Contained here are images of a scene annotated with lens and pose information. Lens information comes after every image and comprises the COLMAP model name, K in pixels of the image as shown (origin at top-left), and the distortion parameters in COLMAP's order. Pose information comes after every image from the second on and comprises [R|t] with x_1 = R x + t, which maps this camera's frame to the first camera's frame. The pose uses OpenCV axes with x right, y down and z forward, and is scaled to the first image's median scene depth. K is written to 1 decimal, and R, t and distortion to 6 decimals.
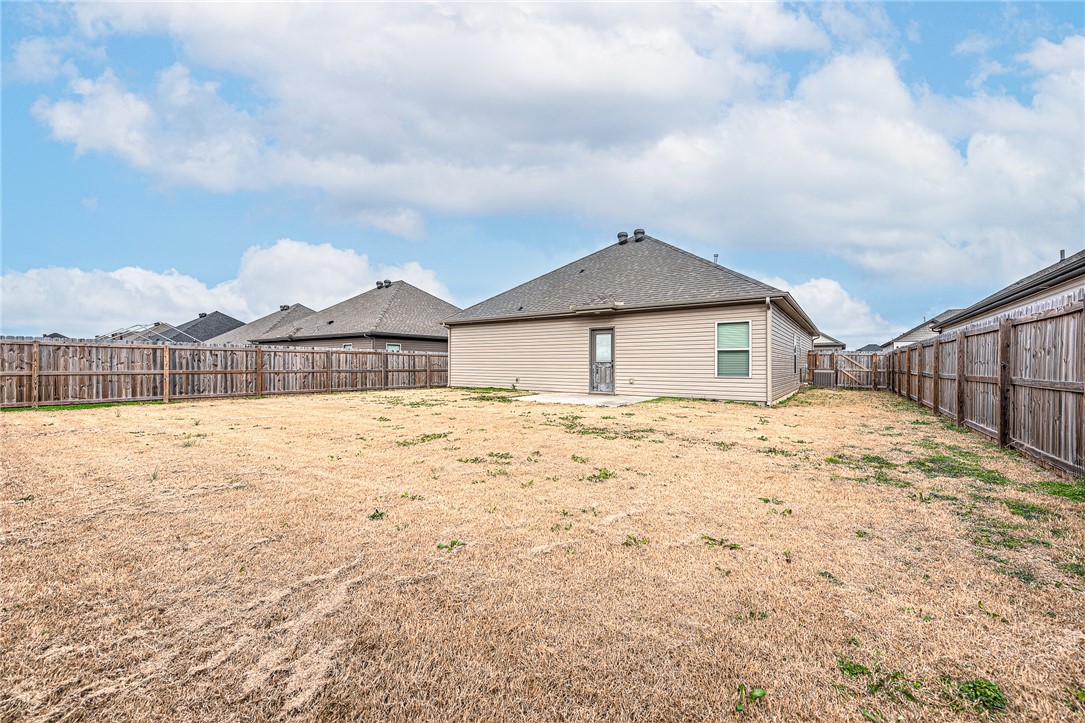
lens RADIAL K [[435.7, 0, 539.9], [0, 435.7, 368.5], [0, 0, 1]] dist [0.013570, -0.002600]
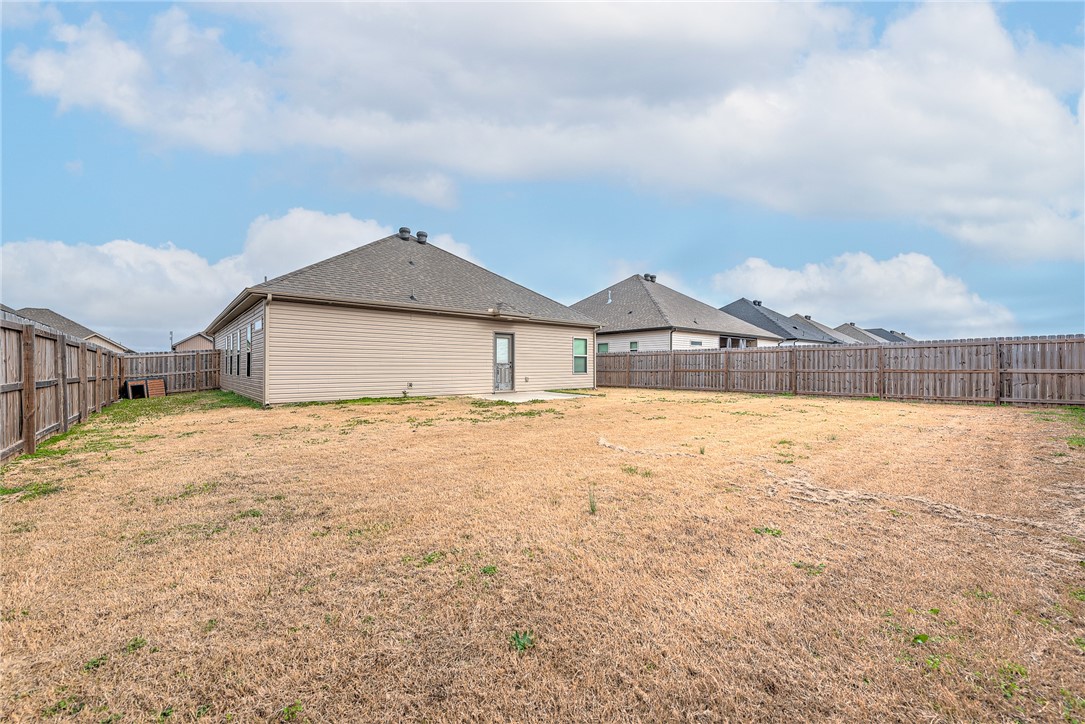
lens RADIAL K [[435.7, 0, 552.0], [0, 435.7, 360.8], [0, 0, 1]] dist [0.013570, -0.002600]
pose [[0.192569, 0.008349, 0.981248, -0.766045], [0.008511, 0.999912, -0.010178, -0.007777], [-0.981247, 0.010311, 0.192481, 0.557875]]
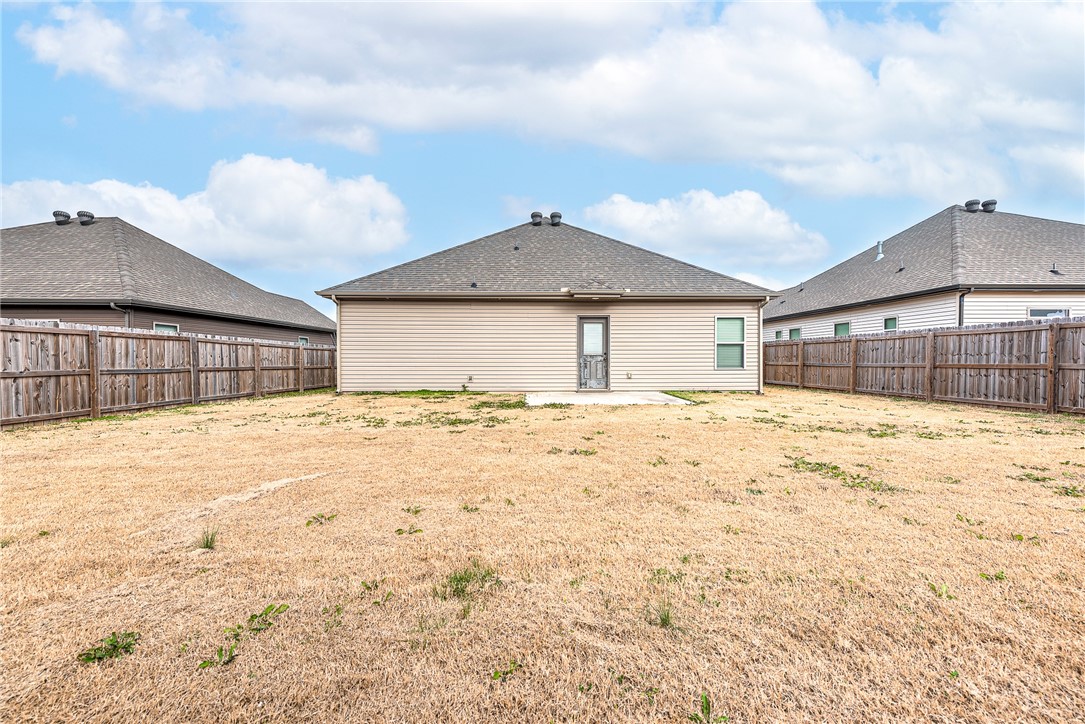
lens RADIAL K [[435.7, 0, 545.1], [0, 435.7, 363.9], [0, 0, 1]] dist [0.013570, -0.002600]
pose [[0.790453, -0.010364, 0.612436, -0.395267], [0.009518, 0.999944, 0.004637, -0.001423], [-0.612449, 0.002164, 0.790507, 0.303998]]
